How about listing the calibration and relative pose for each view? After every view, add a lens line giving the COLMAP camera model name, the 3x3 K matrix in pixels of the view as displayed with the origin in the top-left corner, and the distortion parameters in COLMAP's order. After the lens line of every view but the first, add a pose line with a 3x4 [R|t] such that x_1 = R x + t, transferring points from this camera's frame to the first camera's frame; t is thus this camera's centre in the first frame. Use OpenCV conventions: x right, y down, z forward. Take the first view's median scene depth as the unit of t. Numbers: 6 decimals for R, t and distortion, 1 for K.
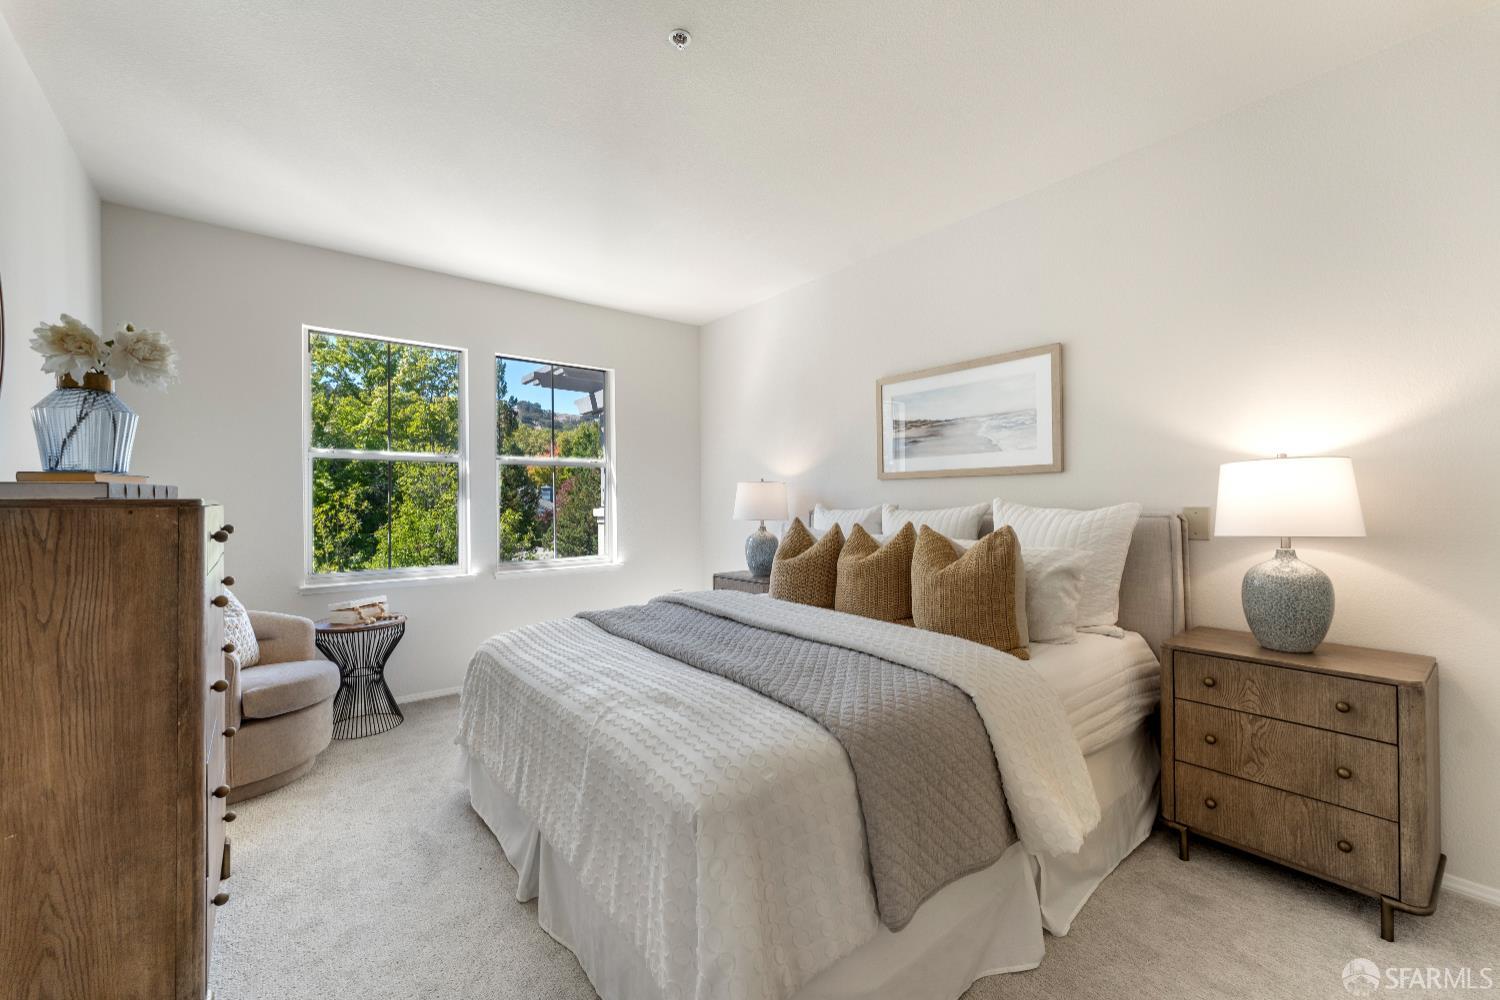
lens RADIAL K [[617.2, 0, 749.7], [0, 617.2, 493.3], [0, 0, 1]] dist [-0.026189, 0.001477]
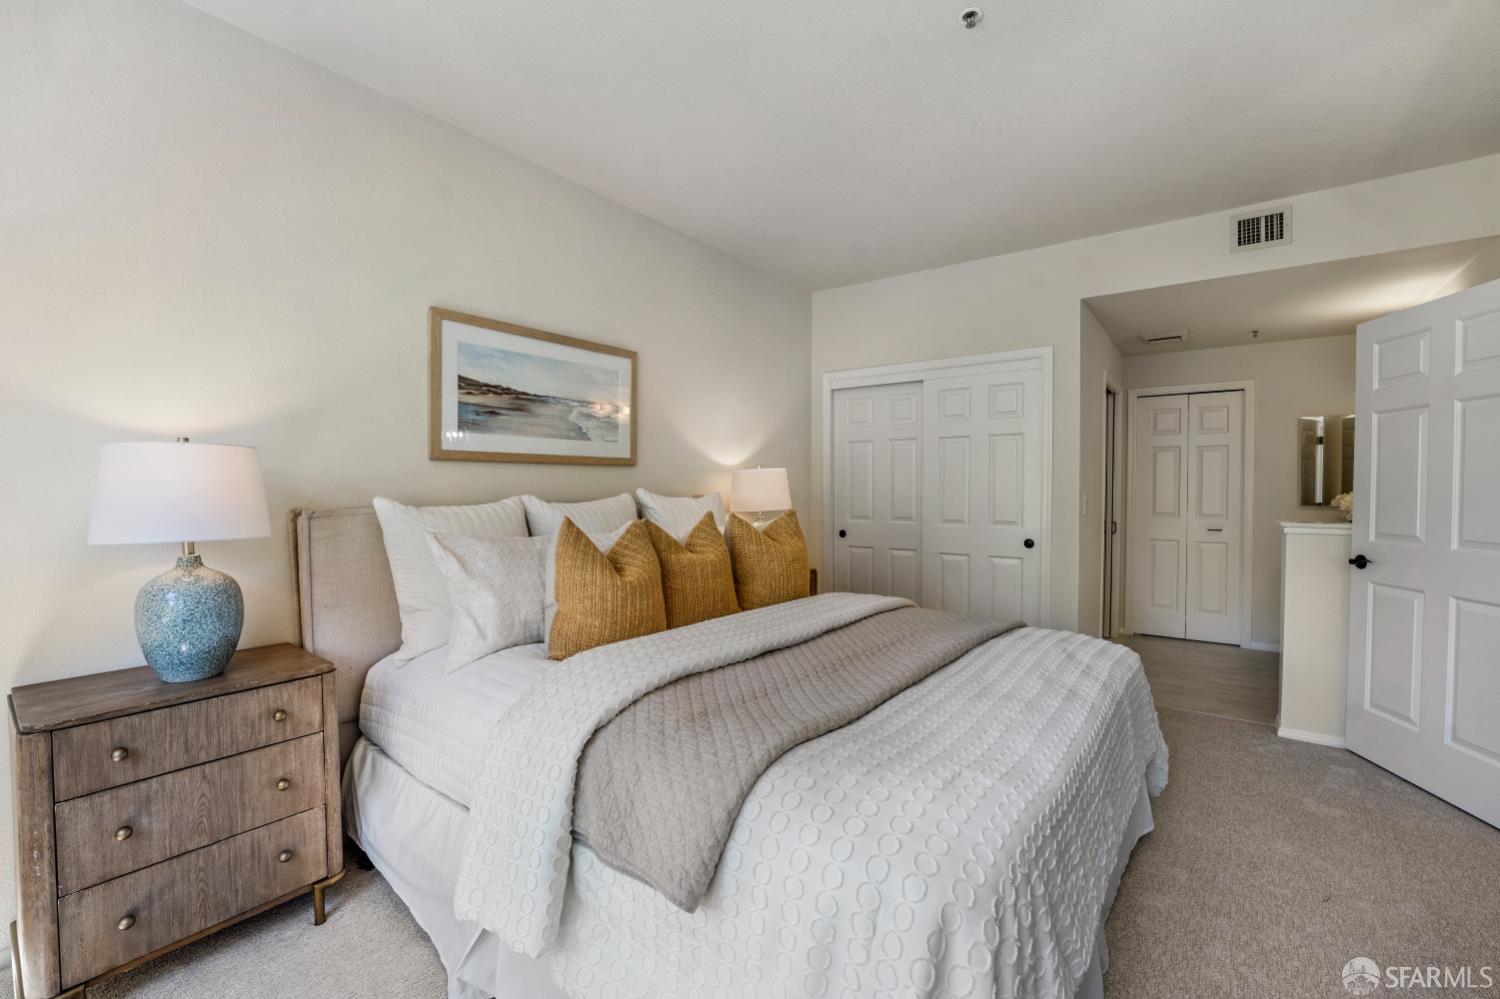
lens RADIAL K [[617.2, 0, 749.0], [0, 617.2, 497.5], [0, 0, 1]] dist [-0.026189, 0.001477]
pose [[-0.282927, -0.015421, 0.959018, -0.560981], [-0.011547, 0.999853, 0.012671, 0.007034], [-0.959072, -0.007489, -0.283063, 0.940267]]
